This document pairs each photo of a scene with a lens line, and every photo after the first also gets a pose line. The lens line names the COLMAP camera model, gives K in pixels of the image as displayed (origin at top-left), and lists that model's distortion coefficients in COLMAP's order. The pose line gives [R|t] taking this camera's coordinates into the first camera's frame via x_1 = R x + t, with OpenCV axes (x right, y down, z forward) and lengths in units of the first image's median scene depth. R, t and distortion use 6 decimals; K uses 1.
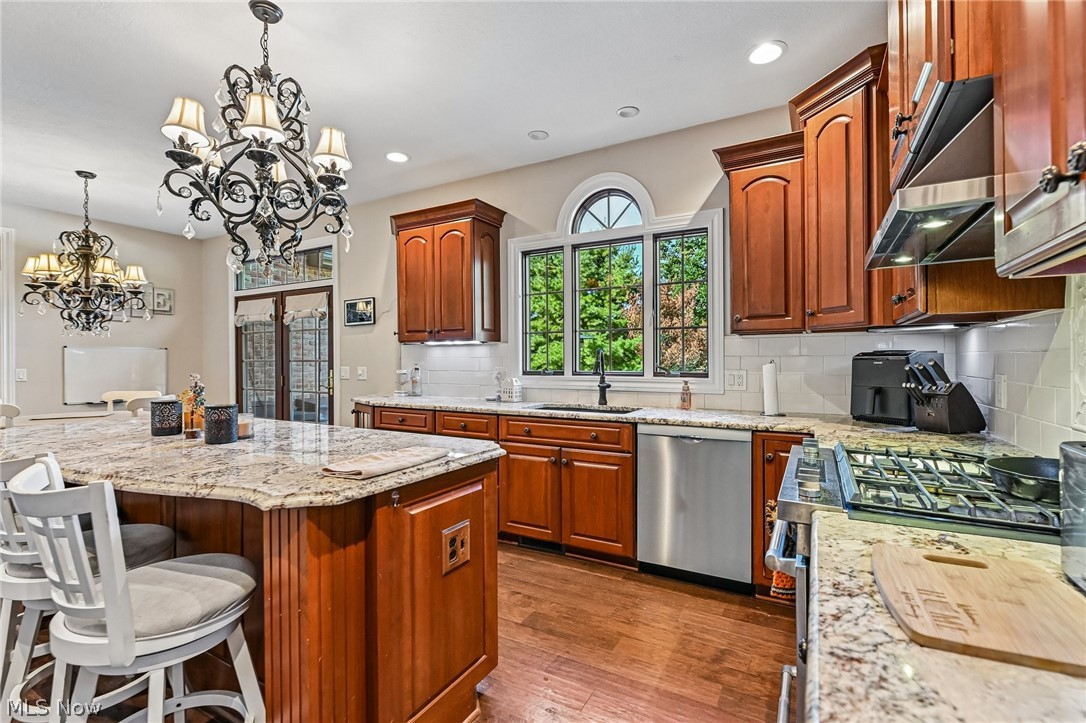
lens RADIAL K [[484.7, 0, 540.0], [0, 484.7, 365.9], [0, 0, 1]] dist [-0.002776, -0.001721]
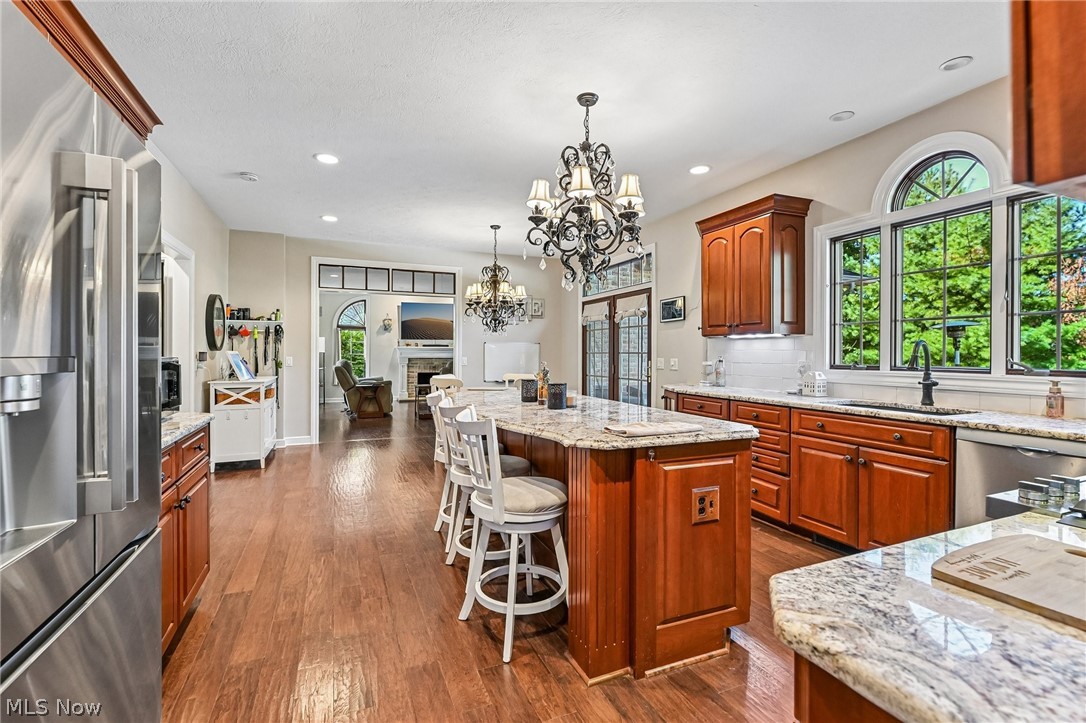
lens RADIAL K [[494.8, 0, 543.0], [0, 494.8, 361.5], [0, 0, 1]] dist [-0.001692, -0.000432]
pose [[0.785516, 0.015152, -0.618656, 0.171271], [-0.010896, 0.999884, 0.010654, 0.000275], [0.618746, -0.001628, 0.785590, -0.148854]]
